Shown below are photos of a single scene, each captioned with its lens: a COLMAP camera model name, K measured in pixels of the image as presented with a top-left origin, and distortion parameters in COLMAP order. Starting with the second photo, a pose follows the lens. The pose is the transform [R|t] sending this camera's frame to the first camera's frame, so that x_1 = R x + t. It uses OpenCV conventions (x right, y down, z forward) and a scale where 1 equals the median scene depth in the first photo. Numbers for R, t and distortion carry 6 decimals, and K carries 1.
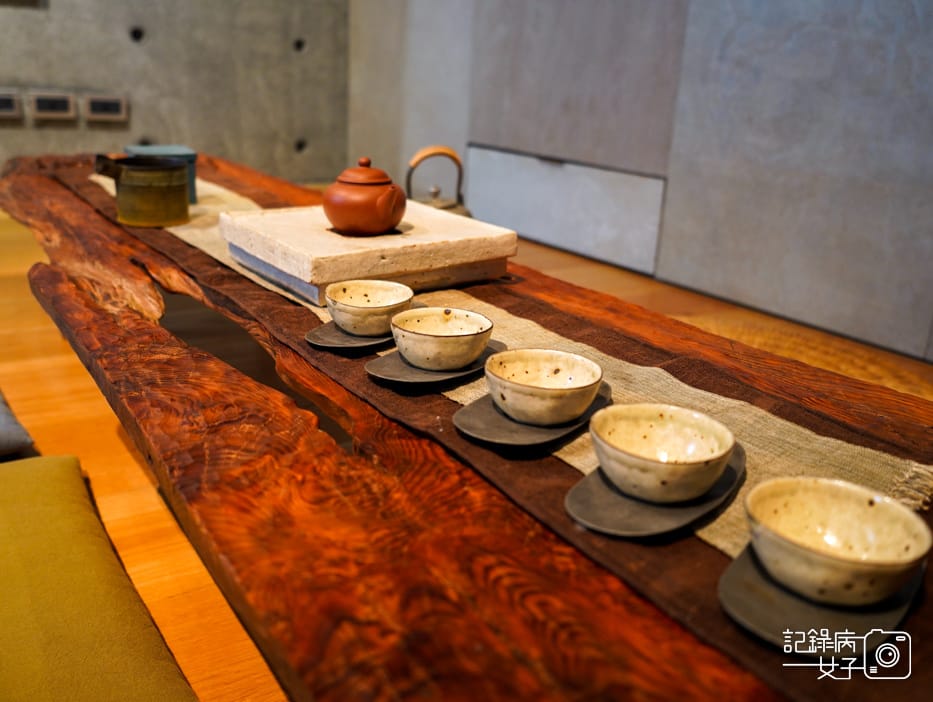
lens RADIAL K [[823.3, 0, 466.5], [0, 823.3, 351.0], [0, 0, 1]] dist [-0.028283, 0.040728]
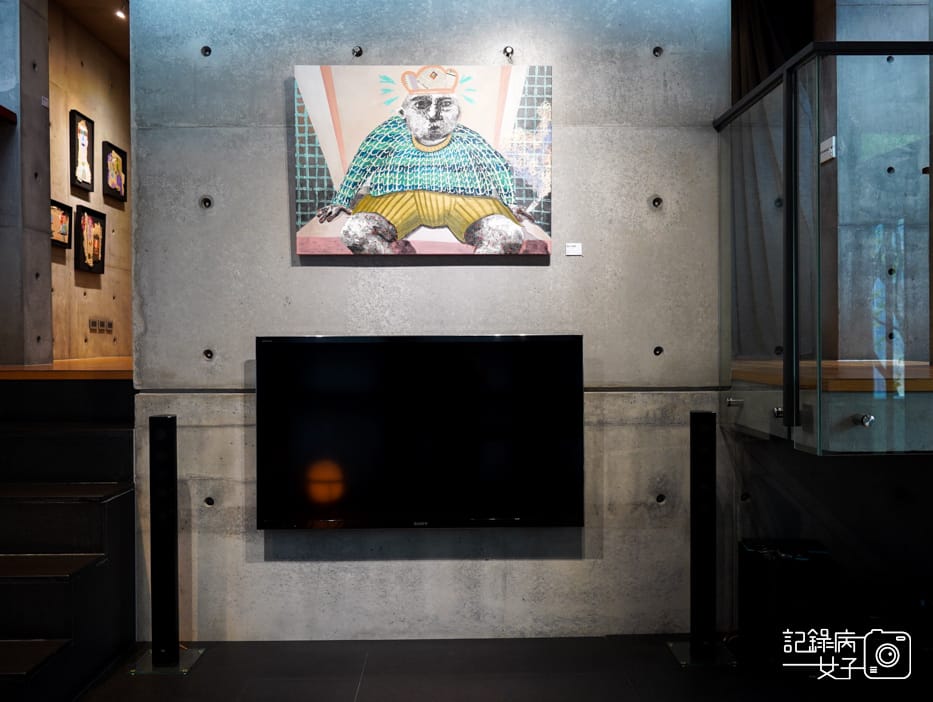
lens RADIAL K [[823.3, 0, 466.5], [0, 823.3, 351.0], [0, 0, 1]] dist [-0.028283, 0.040728]
pose [[0.539608, -0.065517, 0.839363, -2.087971], [0.304921, 0.944492, -0.122305, 0.452054], [-0.784759, 0.321936, 0.529633, -1.259196]]
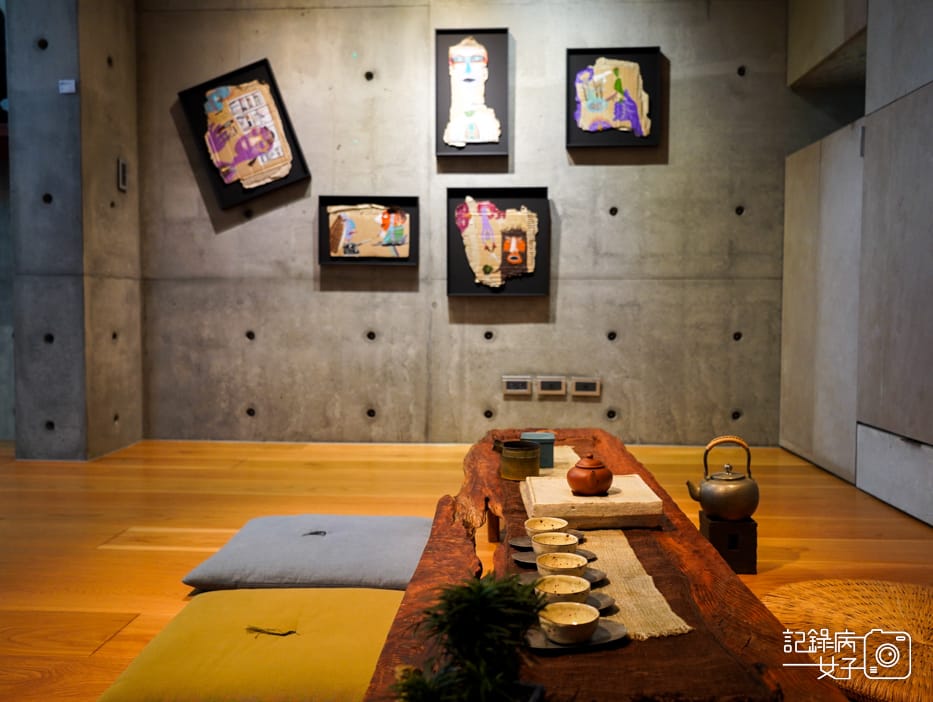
lens RADIAL K [[823.3, 0, 466.5], [0, 823.3, 351.0], [0, 0, 1]] dist [-0.028283, 0.040728]
pose [[0.798731, -0.019890, -0.601359, 0.251246], [-0.155545, 0.958653, -0.238305, 0.009714], [0.581235, 0.283880, 0.762613, -0.210861]]
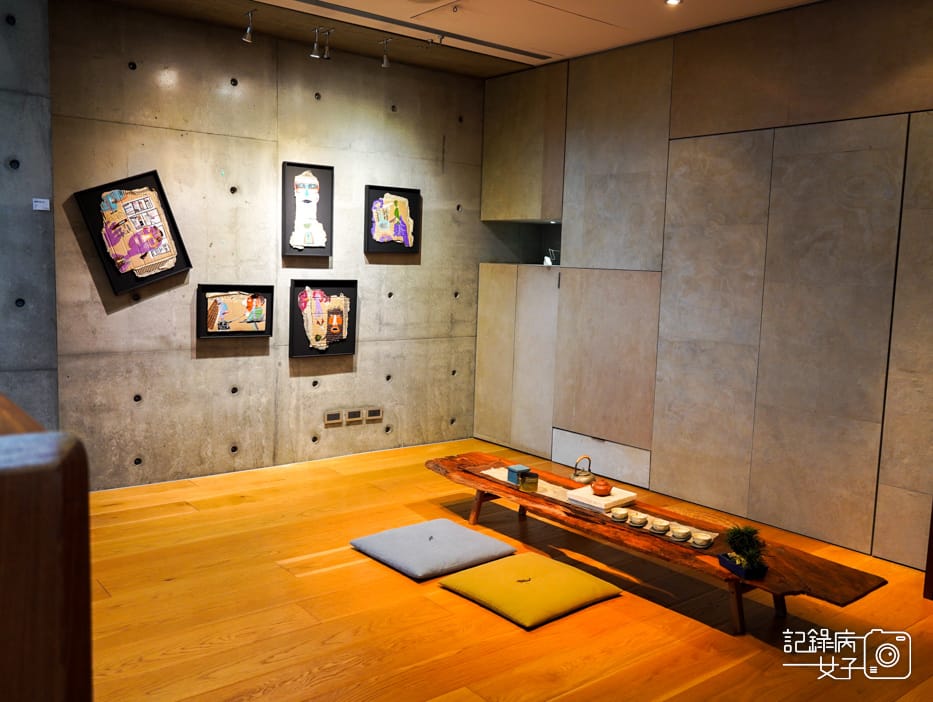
lens RADIAL K [[823.3, 0, 466.5], [0, 823.3, 351.0], [0, 0, 1]] dist [-0.028283, 0.040728]
pose [[0.996157, -0.031633, 0.081677, -0.390810], [0.048256, 0.976431, -0.210367, -0.002843], [-0.073098, 0.213500, 0.974204, -1.121755]]
